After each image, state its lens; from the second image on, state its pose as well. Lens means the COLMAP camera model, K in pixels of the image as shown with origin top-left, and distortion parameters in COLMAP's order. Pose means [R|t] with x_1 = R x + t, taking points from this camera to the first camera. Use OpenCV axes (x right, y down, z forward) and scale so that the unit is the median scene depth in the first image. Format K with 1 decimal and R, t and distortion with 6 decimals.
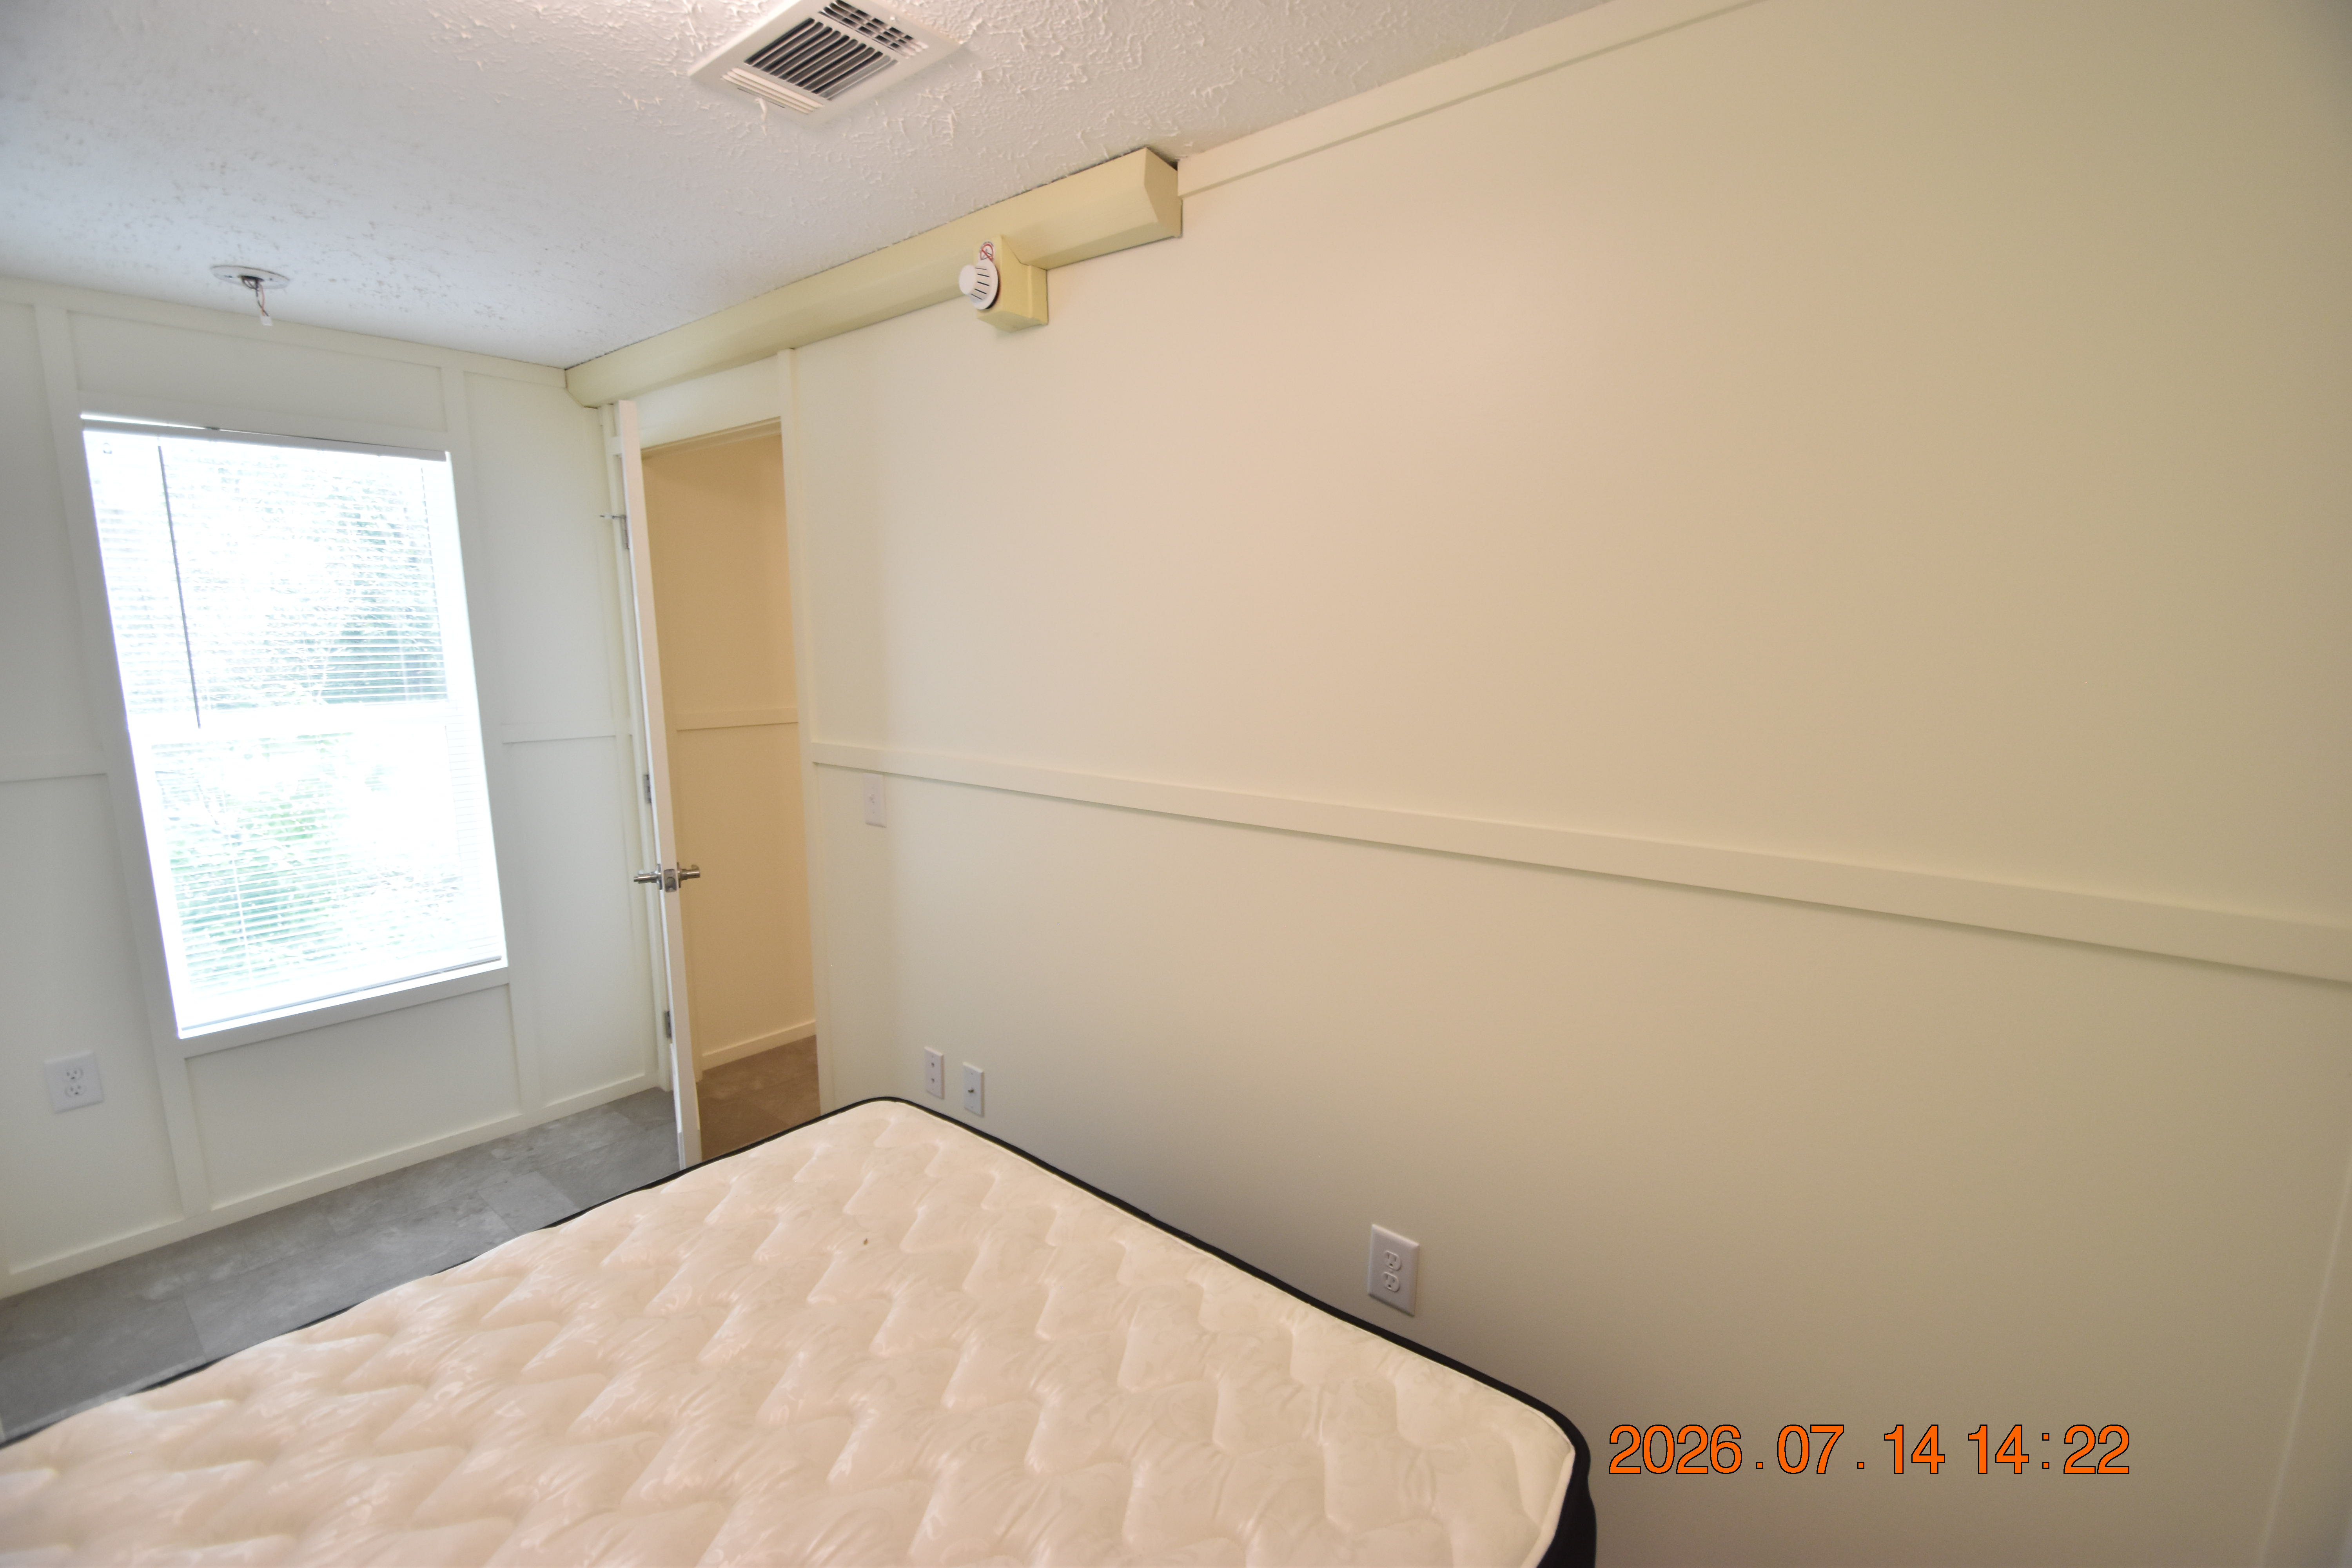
lens RADIAL K [[1025.5, 0, 1165.3], [0, 1025.5, 798.7], [0, 0, 1]] dist [0.020573, -0.022439]
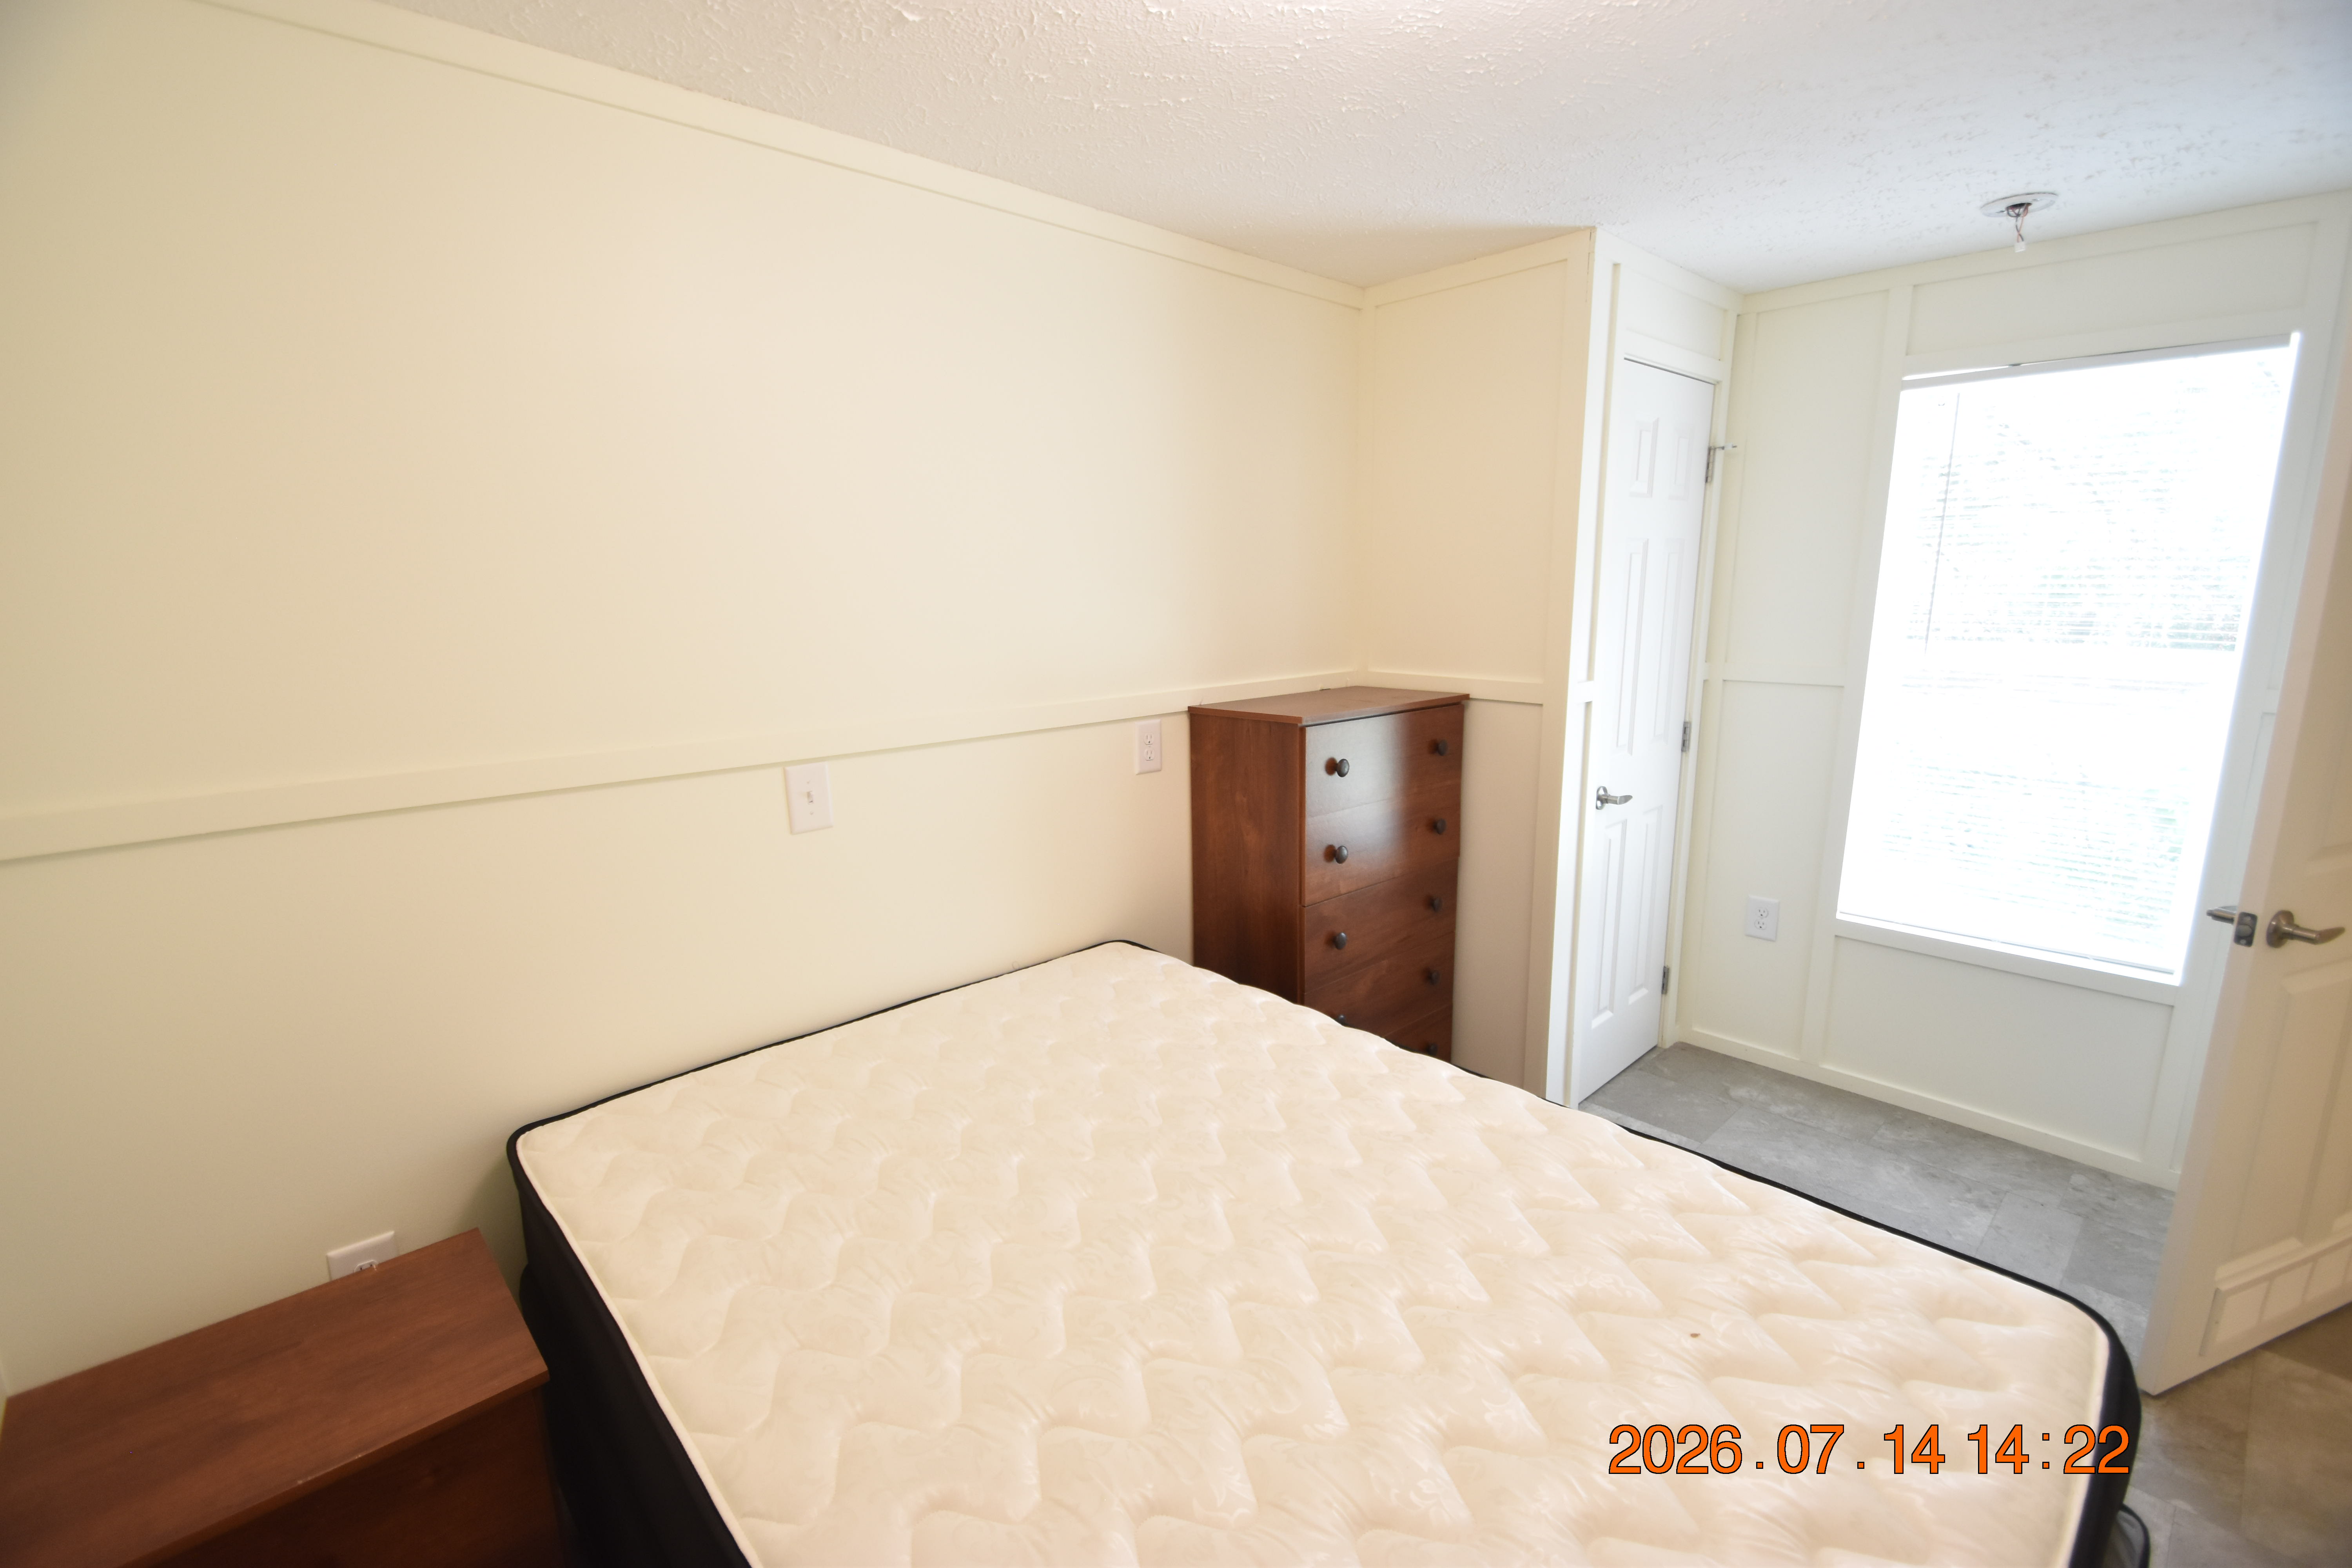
lens RADIAL K [[1025.5, 0, 1165.3], [0, 1025.5, 798.7], [0, 0, 1]] dist [0.020573, -0.022439]
pose [[-0.133653, 0.207644, -0.969031, 0.248582], [-0.147428, 0.962758, 0.226634, -0.049882], [0.980001, 0.173152, -0.098063, 0.326049]]
